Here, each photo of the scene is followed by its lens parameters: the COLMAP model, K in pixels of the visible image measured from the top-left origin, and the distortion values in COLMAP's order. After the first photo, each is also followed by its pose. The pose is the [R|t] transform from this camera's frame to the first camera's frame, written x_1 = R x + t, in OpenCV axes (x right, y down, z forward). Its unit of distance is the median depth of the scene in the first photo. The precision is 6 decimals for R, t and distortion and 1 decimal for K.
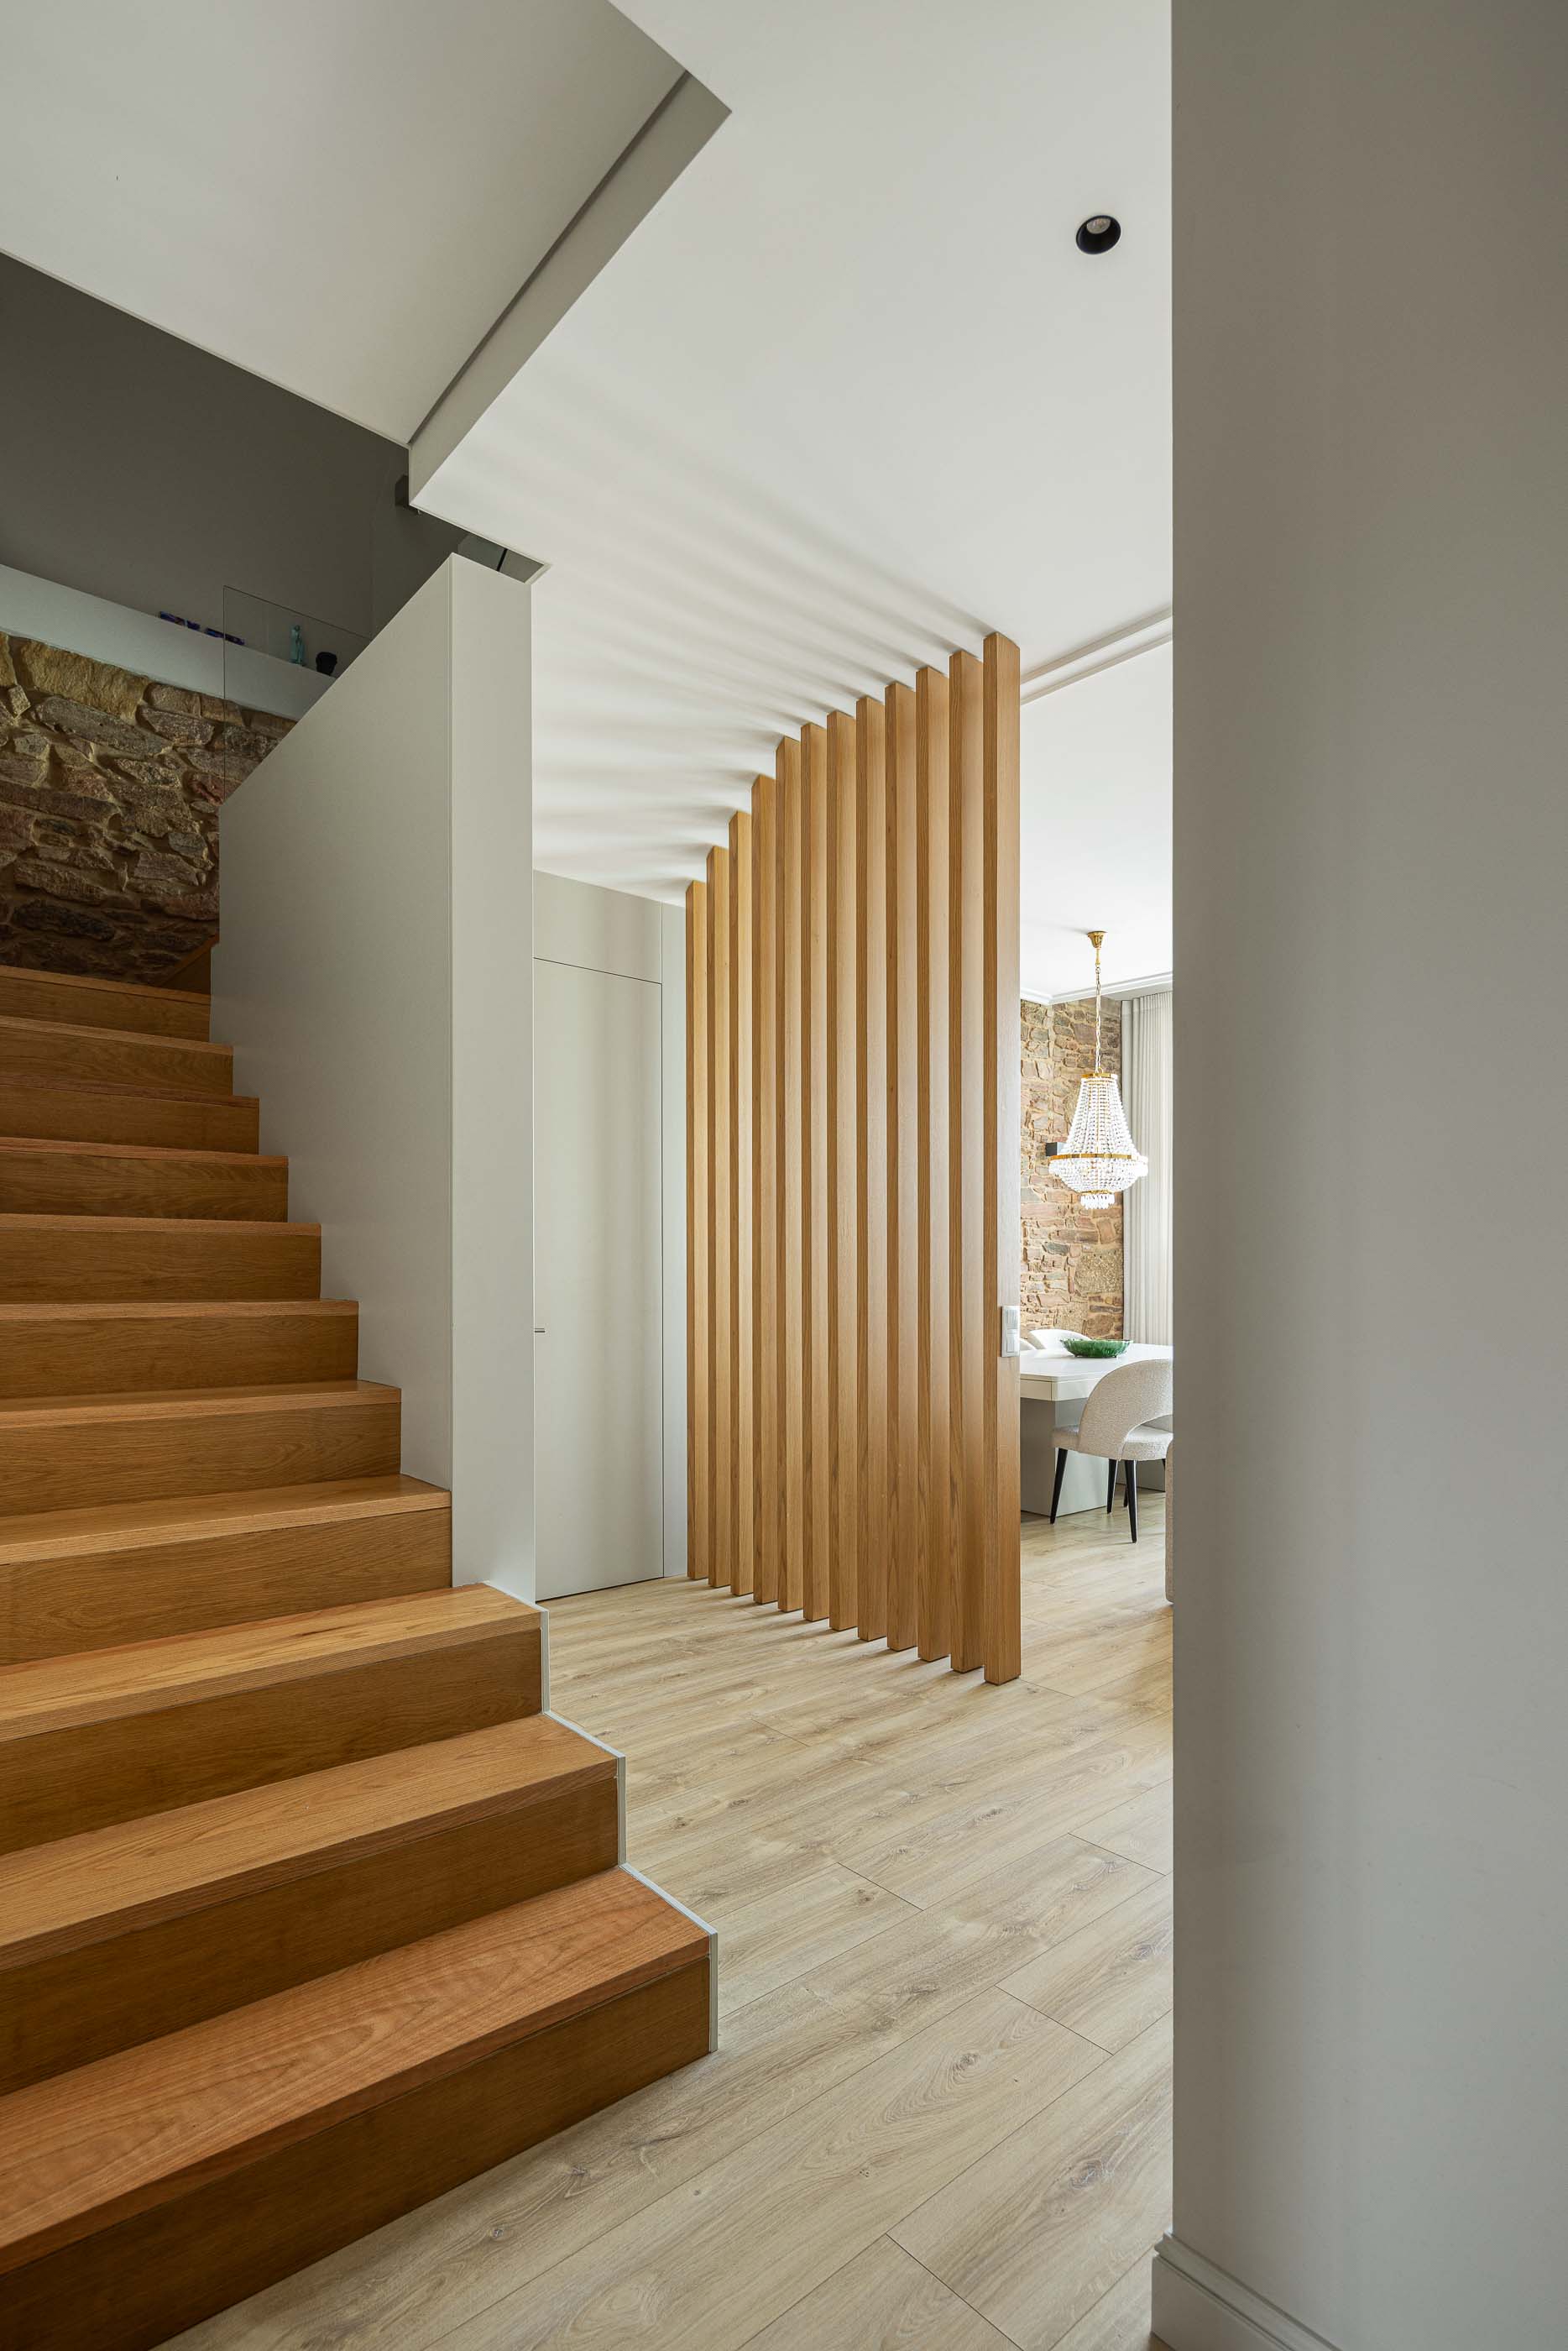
lens RADIAL K [[1143.3, 0, 784.0], [0, 1143.3, 1175.5], [0, 0, 1]] dist [0.004140, -0.006184]
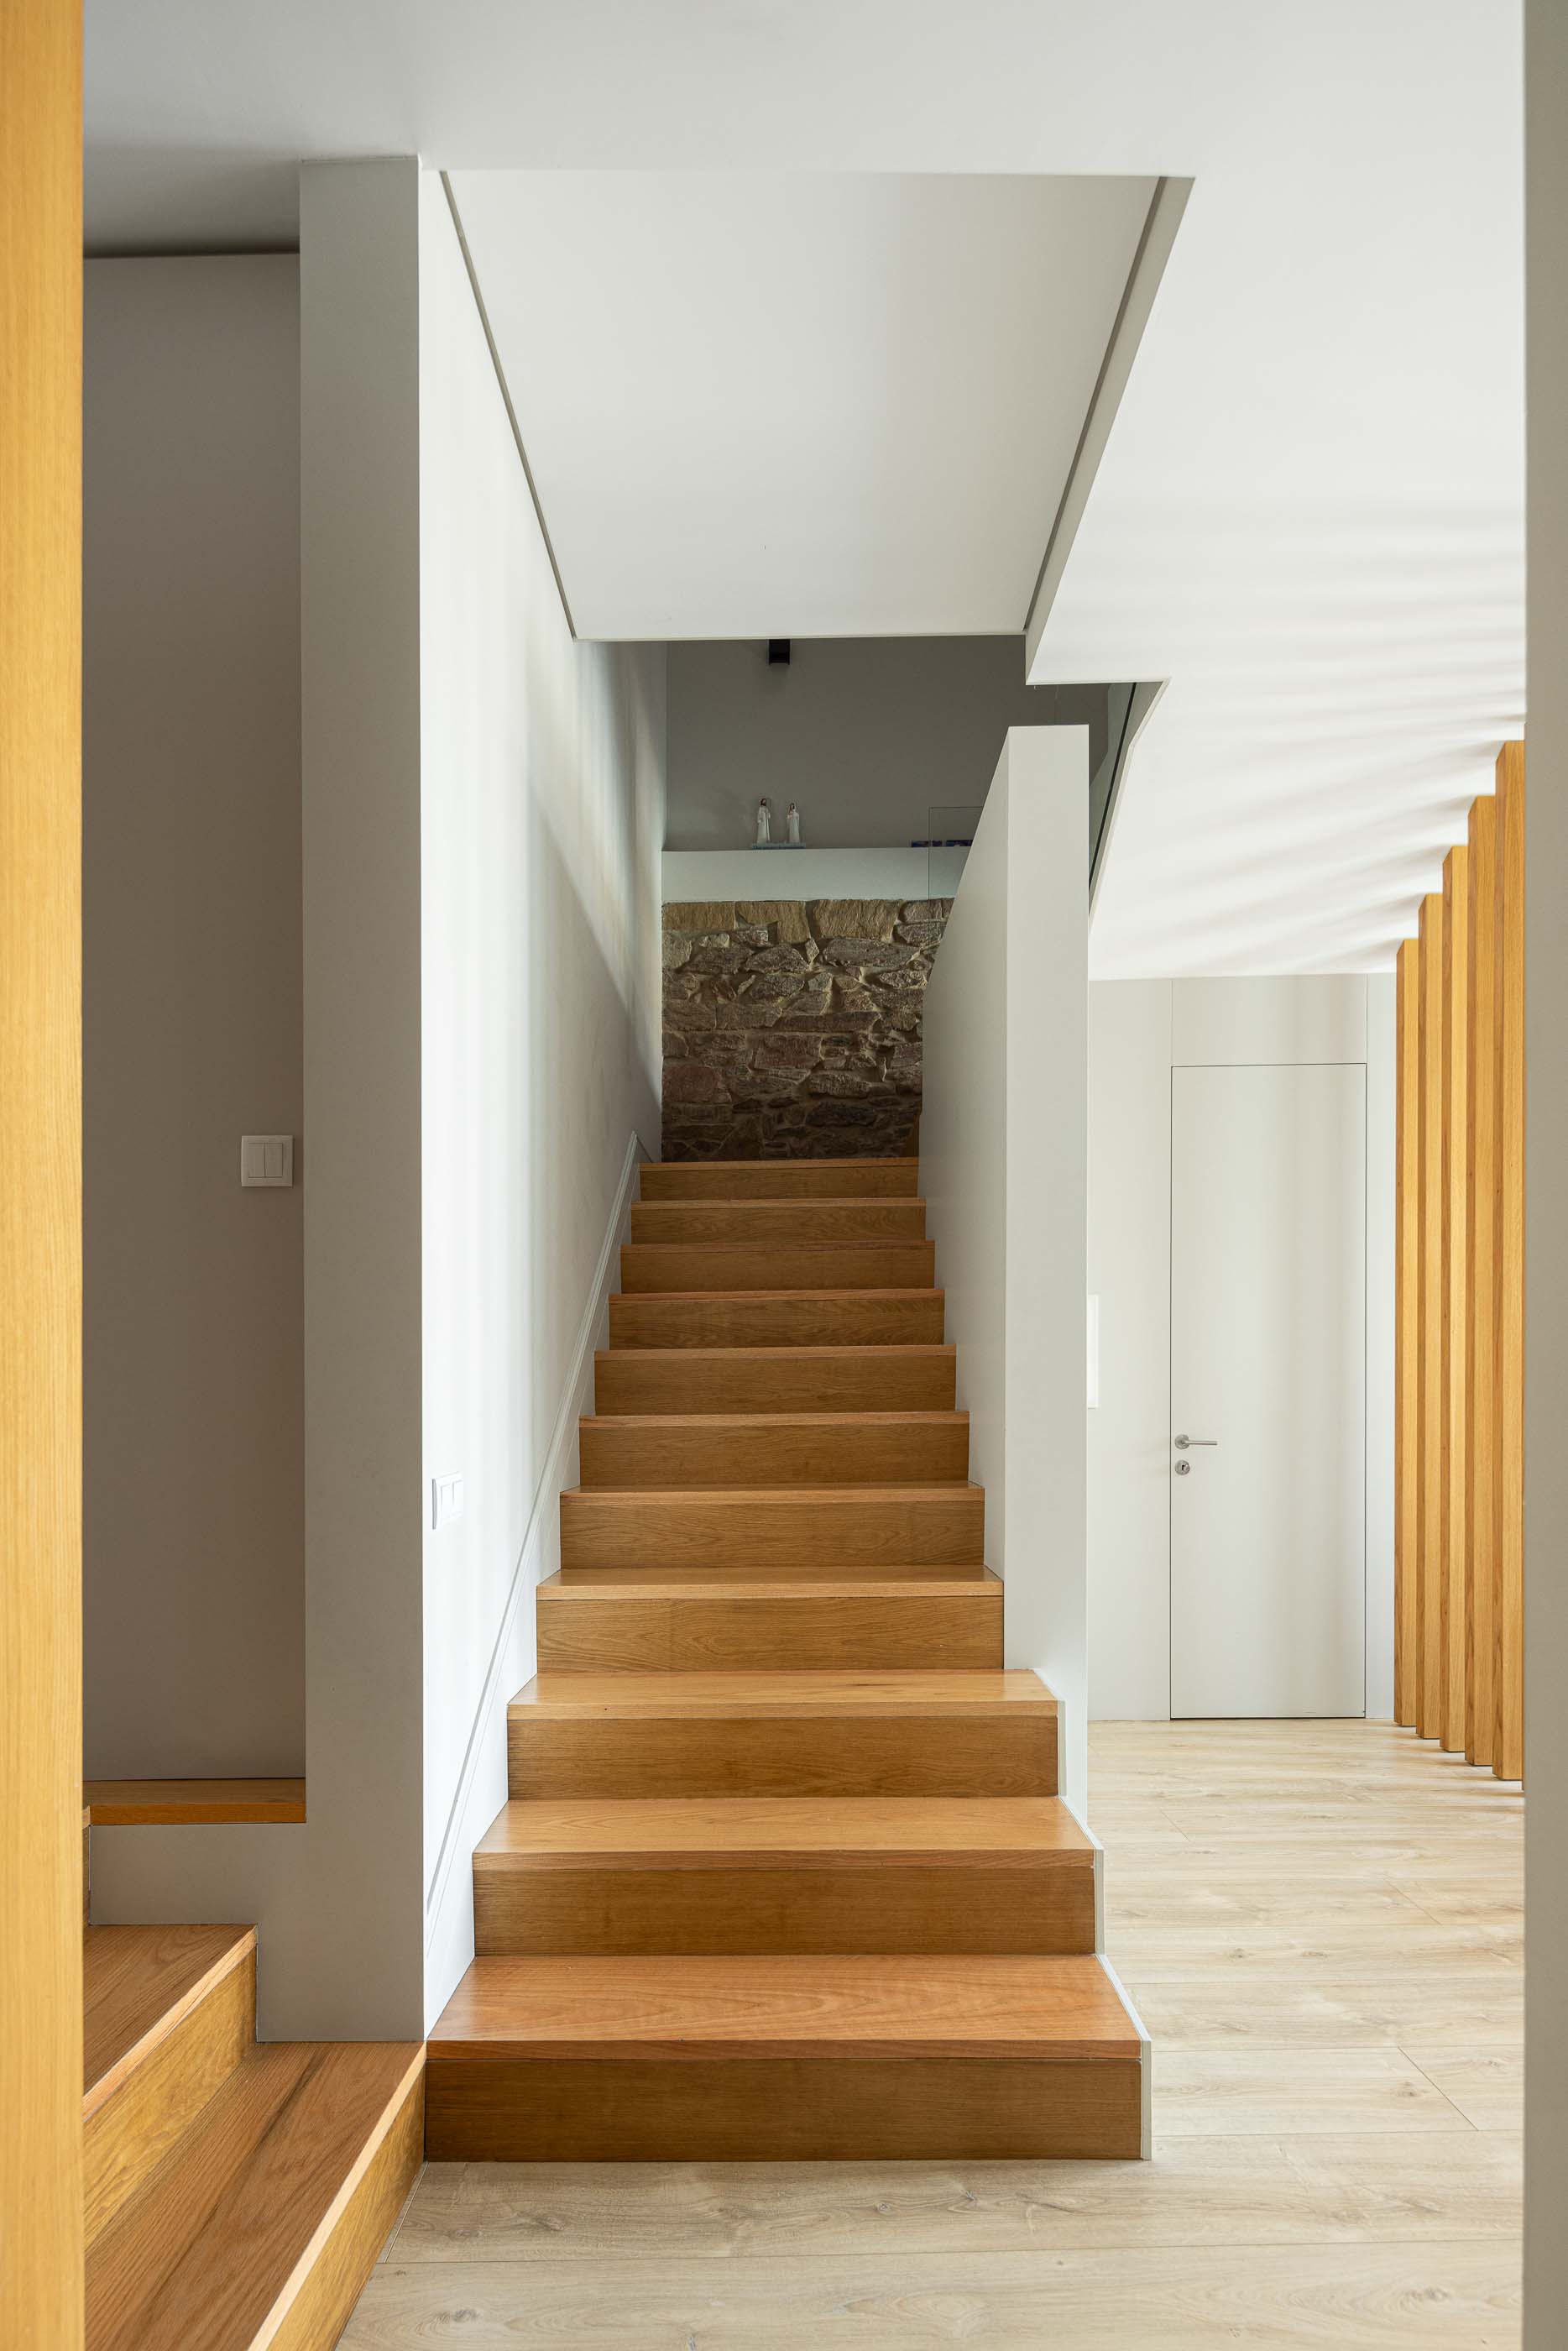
lens RADIAL K [[1130.6, 0, 780.9], [0, 1130.6, 1273.1], [0, 0, 1]] dist [0.001816, -0.005098]
pose [[0.750305, -0.090551, -0.654861, 0.234892], [0.075483, 0.995831, -0.051215, 0.017442], [0.656768, -0.011004, 0.754012, 0.038567]]
